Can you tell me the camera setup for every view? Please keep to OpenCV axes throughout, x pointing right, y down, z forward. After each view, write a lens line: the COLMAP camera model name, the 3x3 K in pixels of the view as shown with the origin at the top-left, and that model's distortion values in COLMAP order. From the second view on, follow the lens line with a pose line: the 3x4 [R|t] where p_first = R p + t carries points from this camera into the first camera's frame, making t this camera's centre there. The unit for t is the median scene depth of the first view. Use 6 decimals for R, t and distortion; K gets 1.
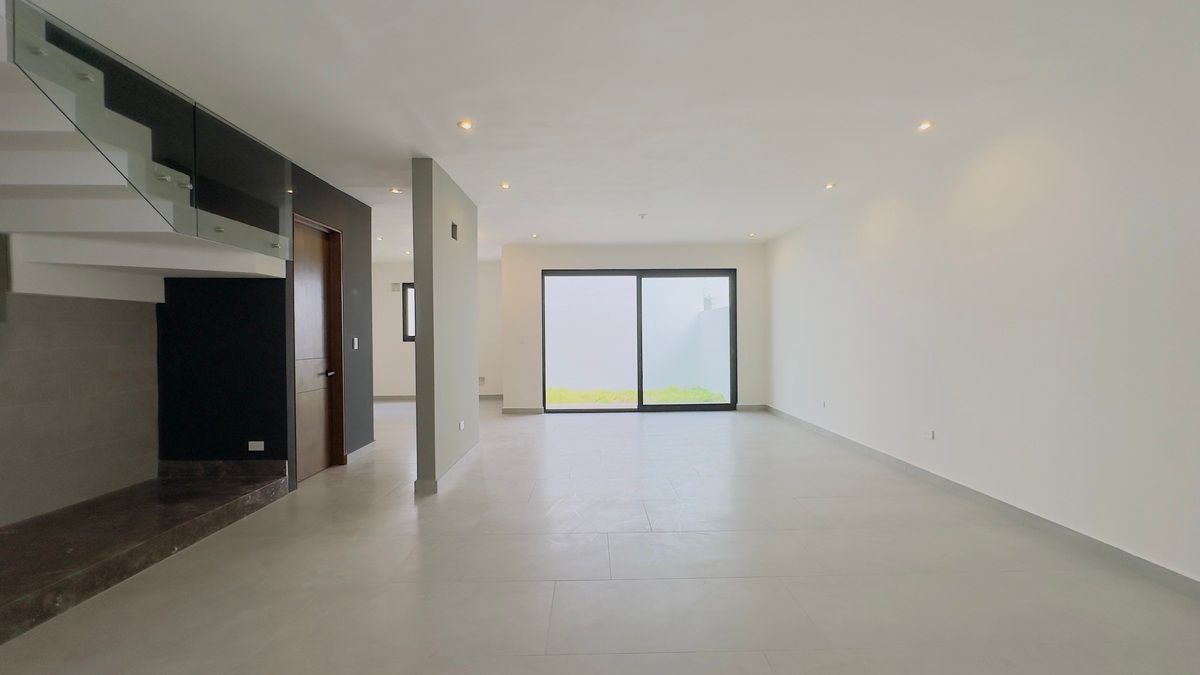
lens RADIAL K [[480.3, 0, 600.0], [0, 480.3, 337.5], [0, 0, 1]] dist [-0.002433, -0.000220]
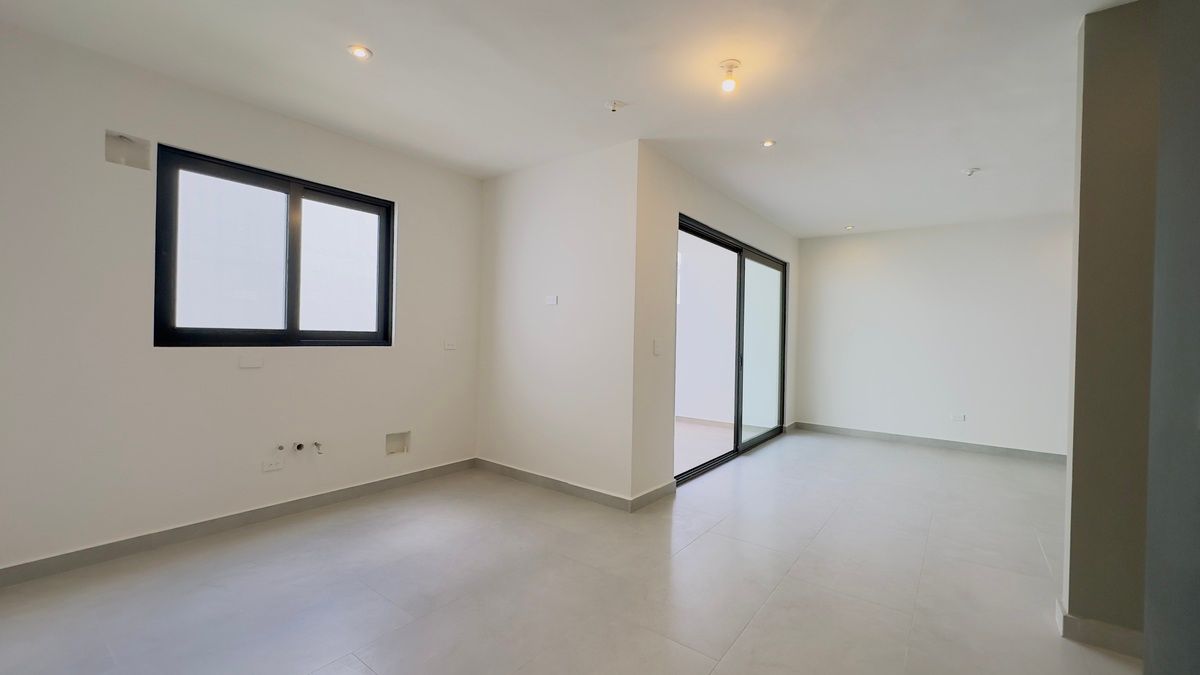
lens RADIAL K [[480.3, 0, 600.0], [0, 480.3, 337.5], [0, 0, 1]] dist [-0.002433, -0.000220]
pose [[0.624080, 0.020832, 0.781083, -0.825225], [-0.014403, 0.999781, -0.015157, 0.007853], [-0.781228, -0.001791, 0.624244, 1.066515]]
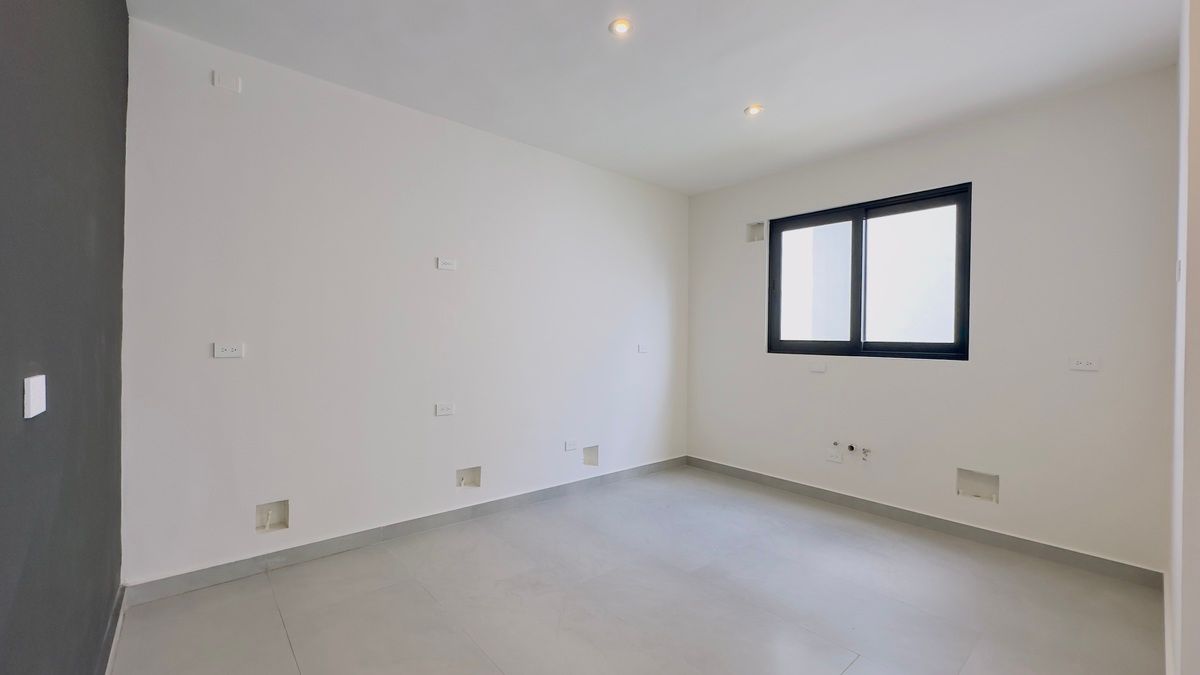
lens RADIAL K [[480.3, 0, 600.0], [0, 480.3, 337.5], [0, 0, 1]] dist [-0.002433, -0.000220]
pose [[0.633064, 0.020616, -0.773825, -0.287506], [-0.035745, 0.999357, -0.002619, 0.003722], [0.773274, 0.029319, 0.633394, 1.048526]]
